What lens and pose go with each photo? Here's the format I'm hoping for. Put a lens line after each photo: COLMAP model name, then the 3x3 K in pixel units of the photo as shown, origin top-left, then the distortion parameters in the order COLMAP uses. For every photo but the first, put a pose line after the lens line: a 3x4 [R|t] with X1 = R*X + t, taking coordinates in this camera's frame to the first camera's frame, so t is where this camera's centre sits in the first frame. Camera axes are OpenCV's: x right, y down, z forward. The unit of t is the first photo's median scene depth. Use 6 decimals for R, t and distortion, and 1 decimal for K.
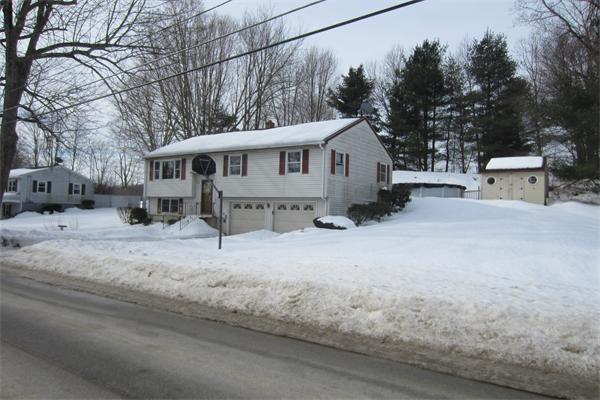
lens RADIAL K [[429.7, 0, 300.0], [0, 429.7, 200.0], [0, 0, 1]] dist [-0.024294, 0.006033]
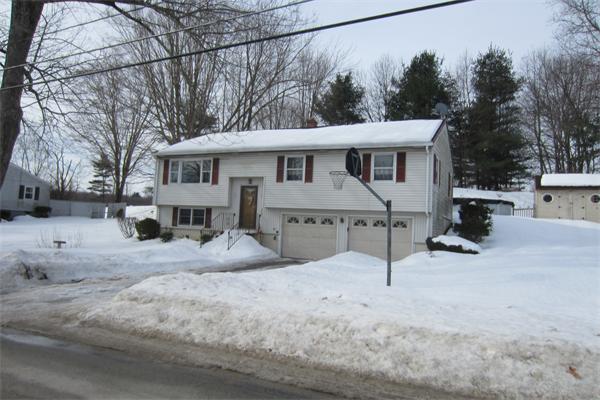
lens RADIAL K [[429.7, 0, 300.0], [0, 429.7, 200.0], [0, 0, 1]] dist [-0.024294, 0.006033]
pose [[0.986466, 0.030883, 0.161032, -0.234345], [-0.026077, 0.999152, -0.031874, 0.002076], [-0.161880, 0.027243, 0.986434, 0.184971]]
